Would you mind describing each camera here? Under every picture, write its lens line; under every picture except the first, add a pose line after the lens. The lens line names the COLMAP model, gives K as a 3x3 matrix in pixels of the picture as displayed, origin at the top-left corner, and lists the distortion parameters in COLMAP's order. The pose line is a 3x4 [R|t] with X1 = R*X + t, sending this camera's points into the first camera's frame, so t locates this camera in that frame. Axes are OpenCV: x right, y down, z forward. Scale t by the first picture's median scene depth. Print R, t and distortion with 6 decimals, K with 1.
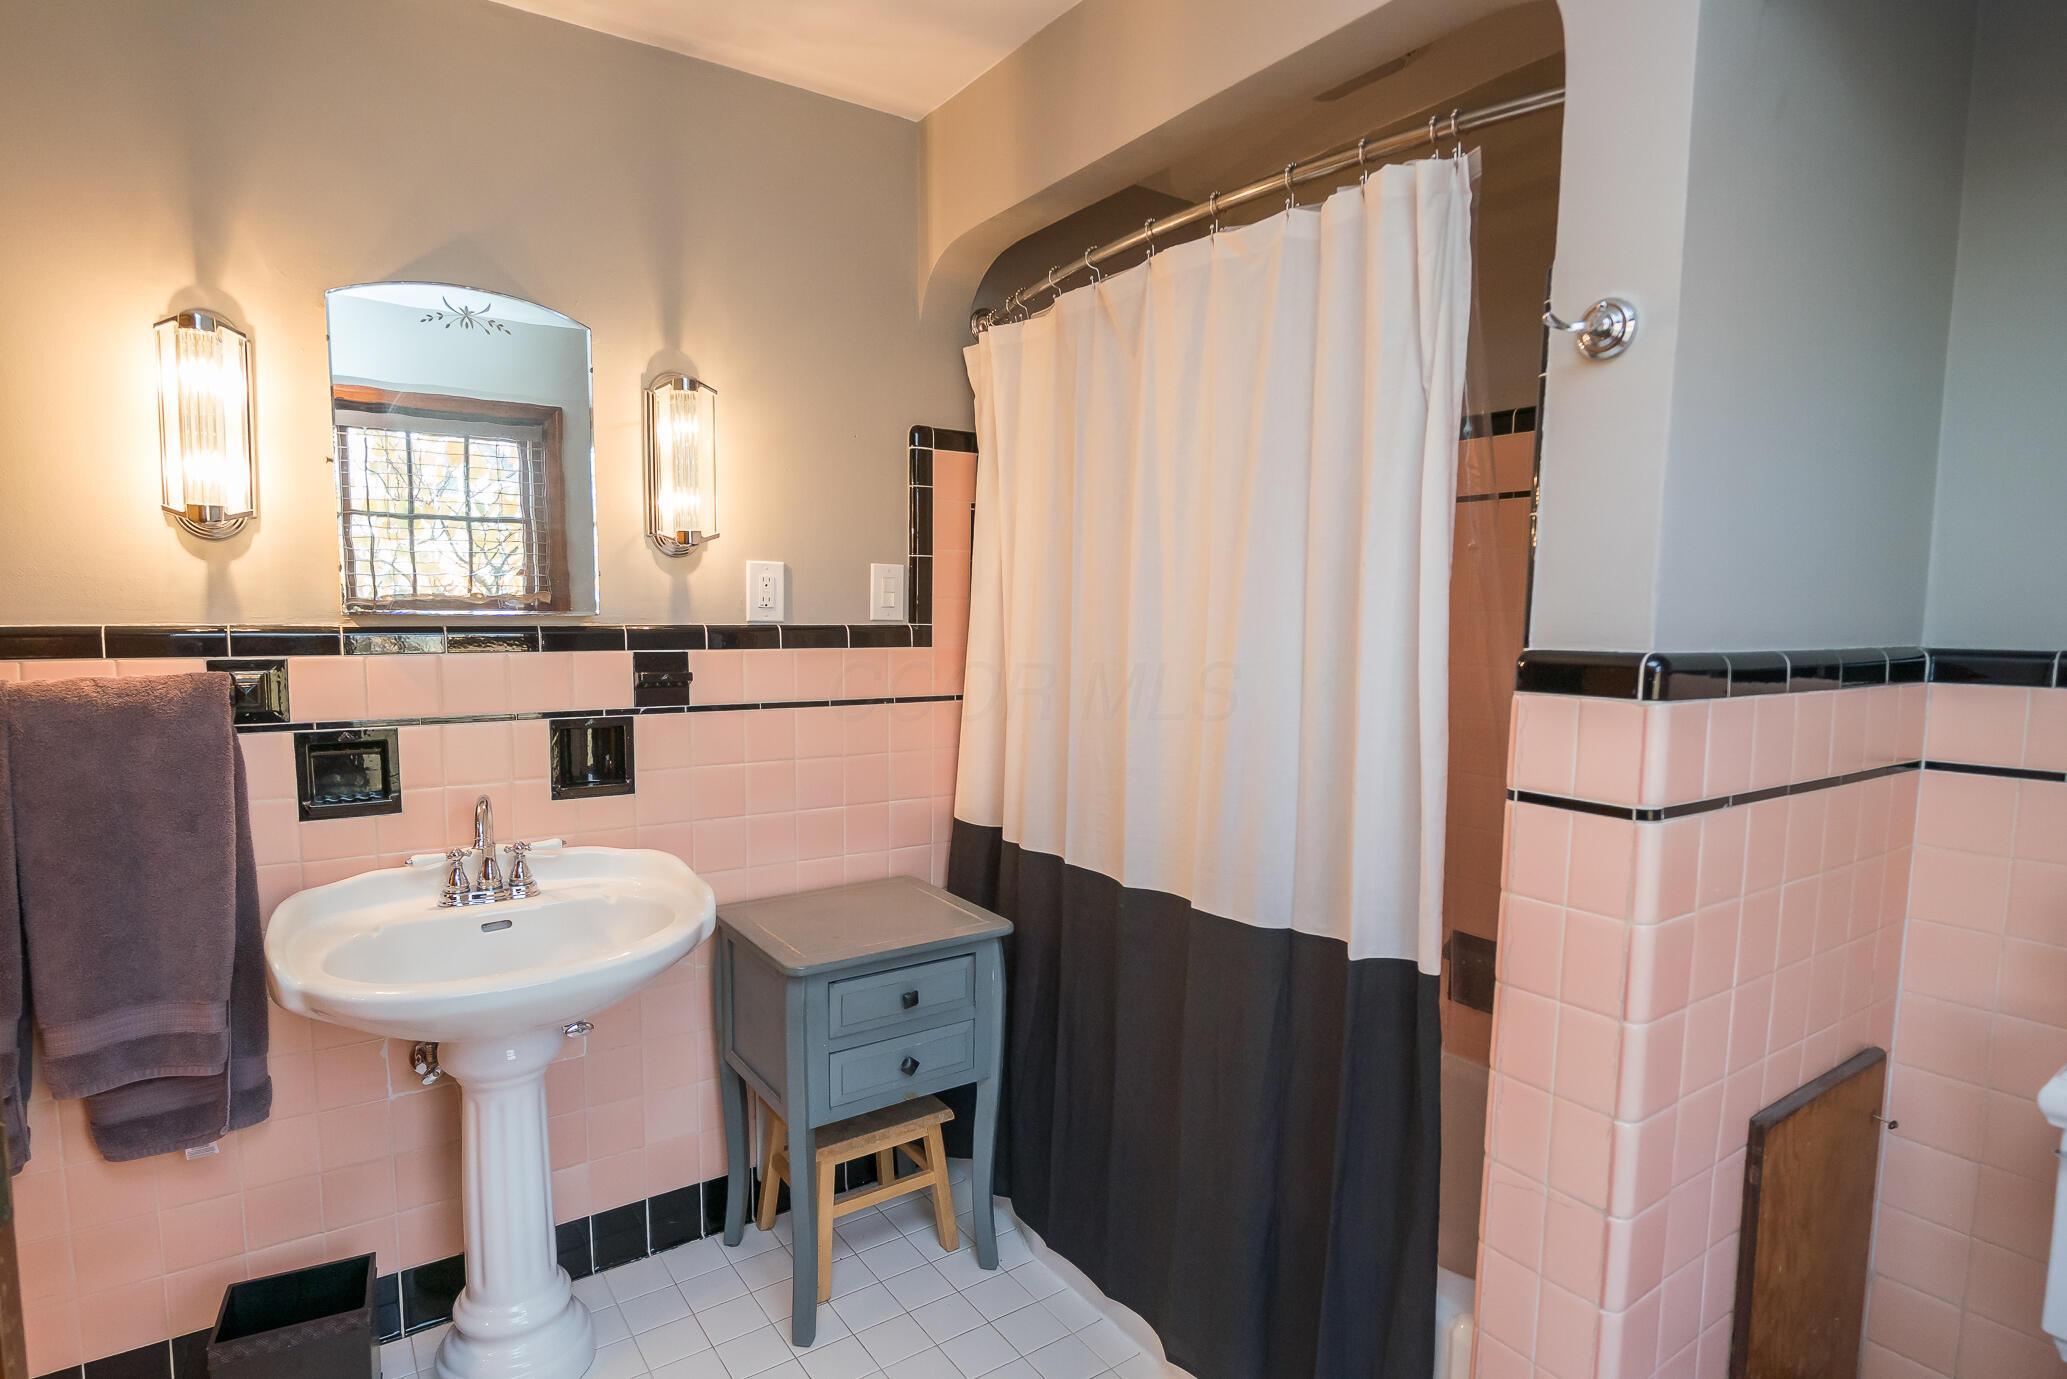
lens RADIAL K [[1106.6, 0, 1031.9], [0, 1106.6, 715.3], [0, 0, 1]] dist [0.001226, 0.000145]
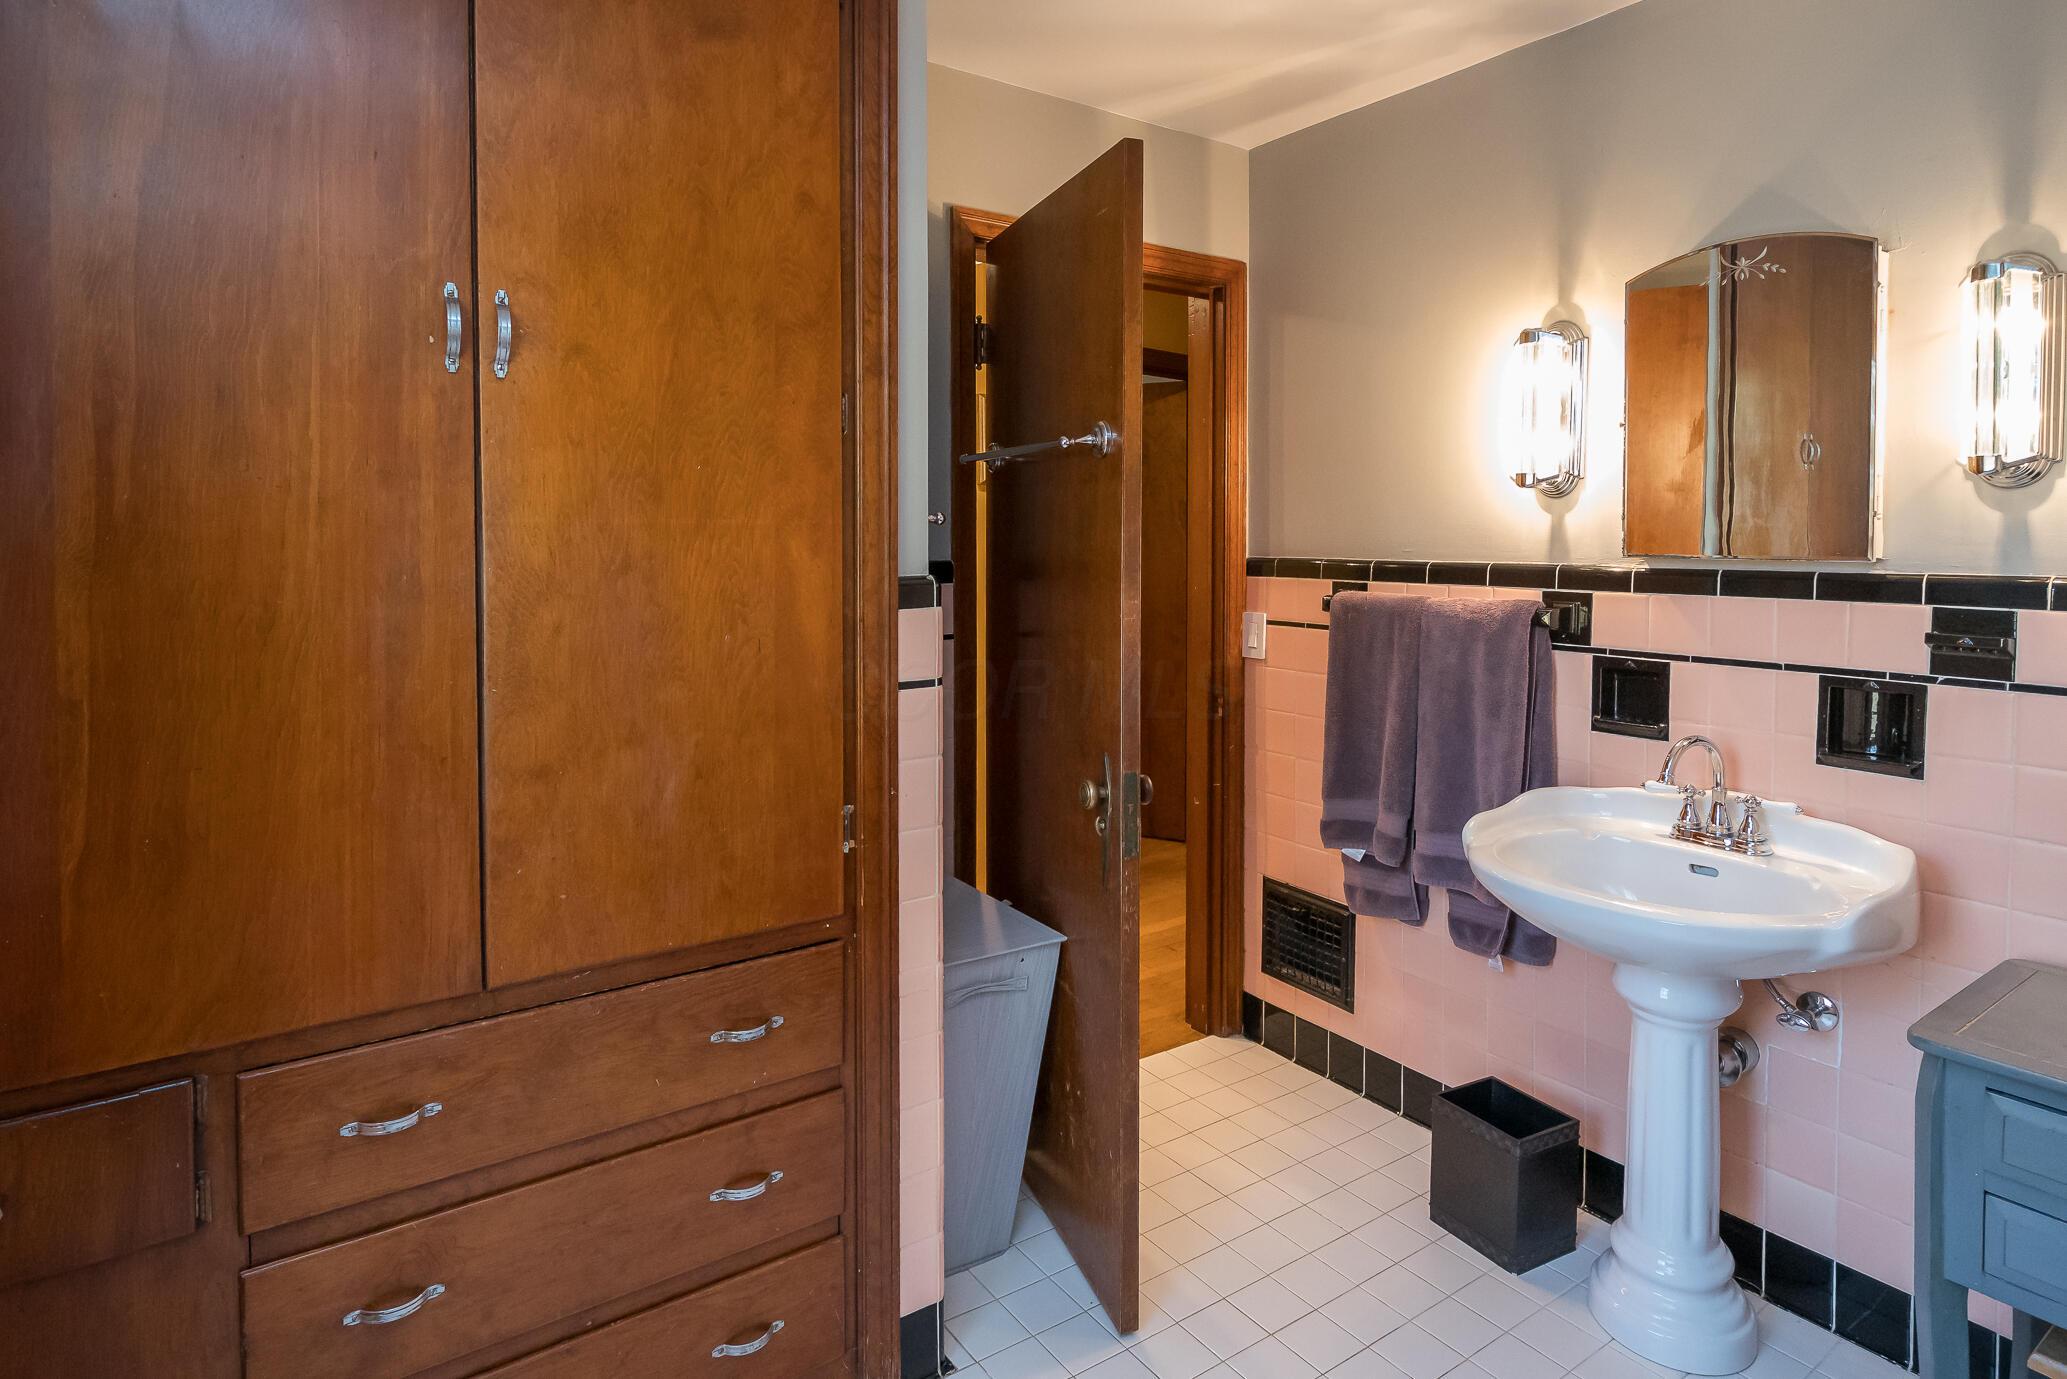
lens RADIAL K [[1132.2, 0, 1033.6], [0, 1132.2, 573.2], [0, 0, 1]] dist [0.000062, -0.000250]
pose [[0.016626, 0.022063, -0.999618, 0.499984], [-0.106454, 0.994113, 0.020171, -0.030114], [0.994179, 0.106078, 0.018877, 0.343455]]
